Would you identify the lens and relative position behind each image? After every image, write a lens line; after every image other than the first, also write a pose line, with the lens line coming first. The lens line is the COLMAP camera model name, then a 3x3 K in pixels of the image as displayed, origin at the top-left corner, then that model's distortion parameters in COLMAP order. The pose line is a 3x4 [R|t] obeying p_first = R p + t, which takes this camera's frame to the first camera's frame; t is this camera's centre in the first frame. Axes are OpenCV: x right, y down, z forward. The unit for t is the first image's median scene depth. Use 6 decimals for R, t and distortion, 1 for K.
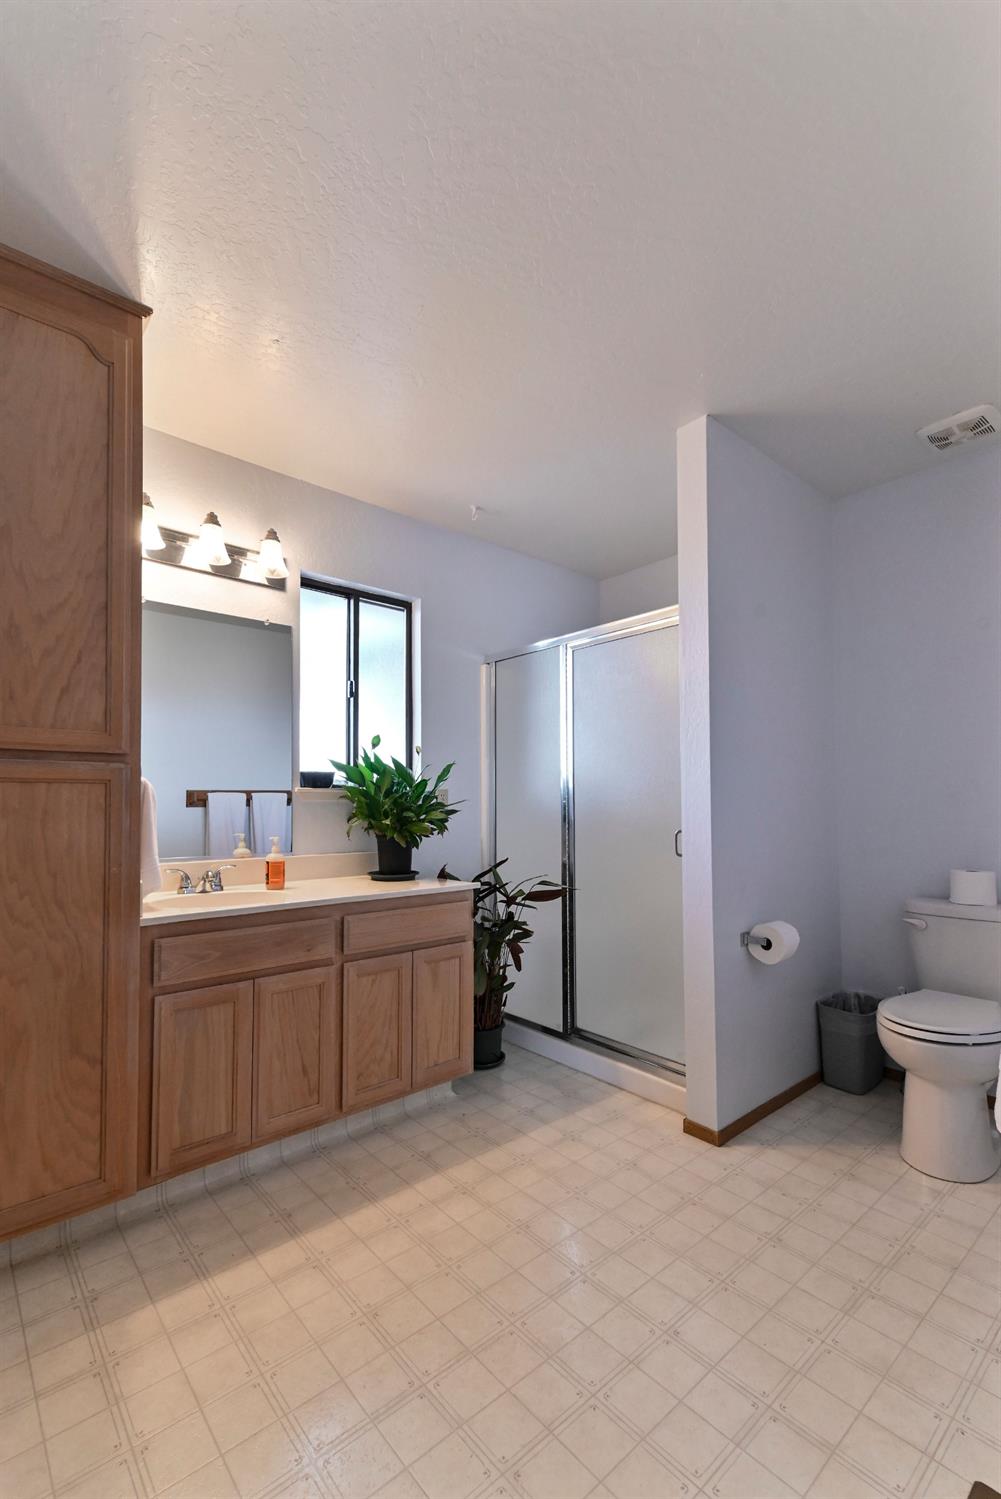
lens RADIAL K [[656.1, 0, 484.9], [0, 656.1, 784.5], [0, 0, 1]] dist [0.019379, -0.010381]
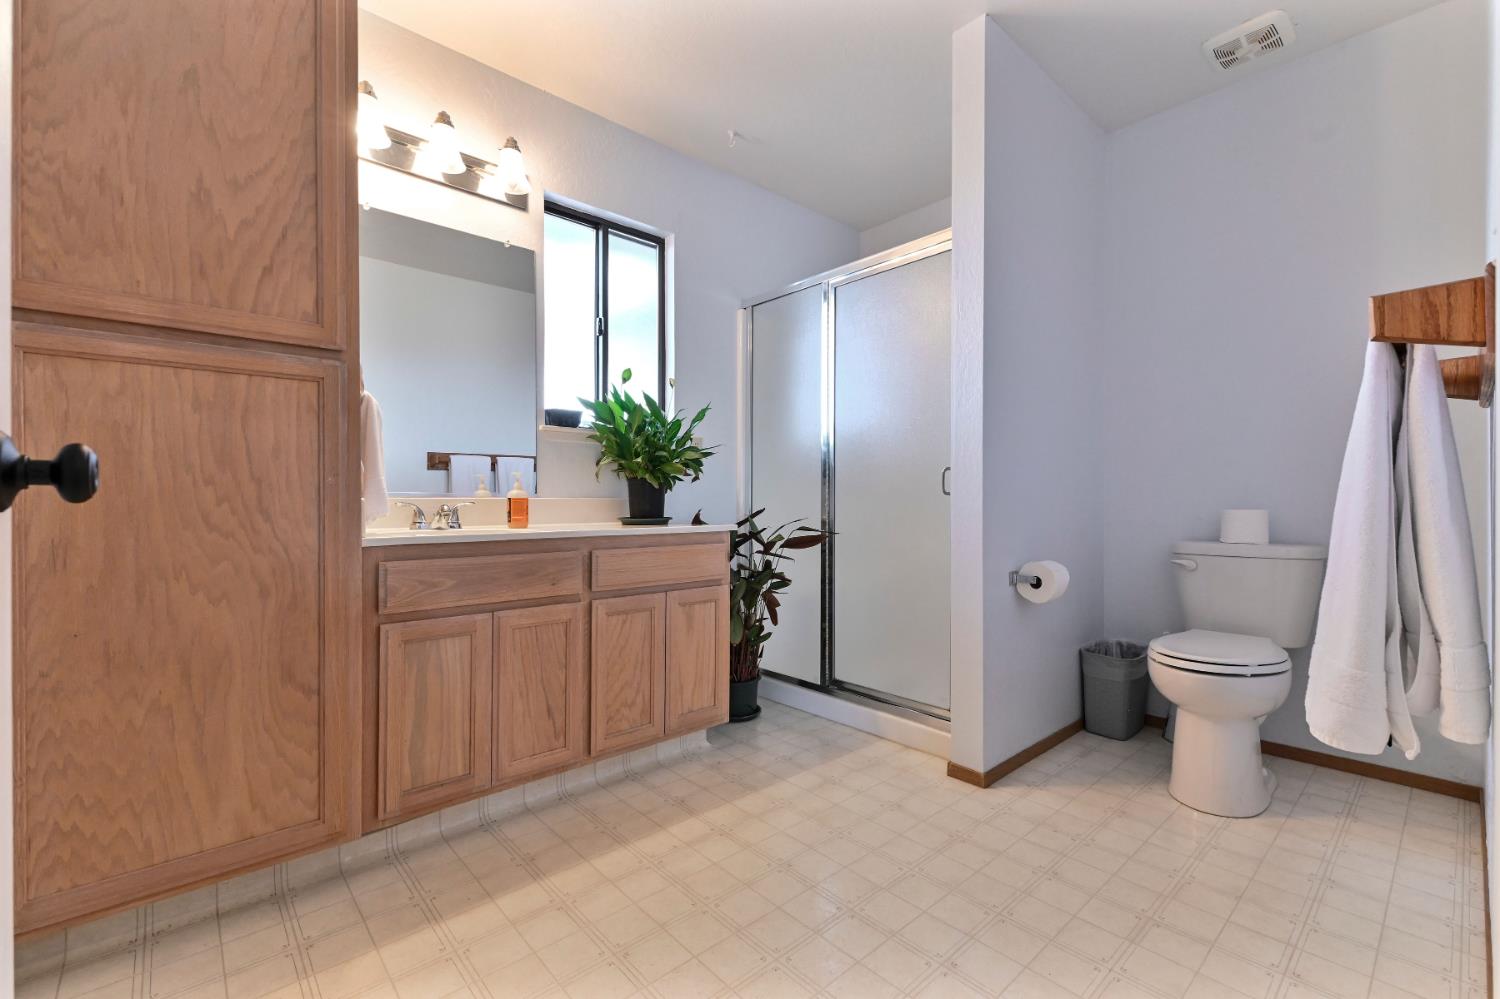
lens RADIAL K [[636.9, 0, 758.3], [0, 636.9, 508.0], [0, 0, 1]] dist [0.019729, -0.009961]
pose [[0.999209, 0.005485, 0.039388, -0.014833], [-0.006782, 0.999437, 0.032870, 0.107499], [-0.039186, -0.033111, 0.998683, 0.089466]]
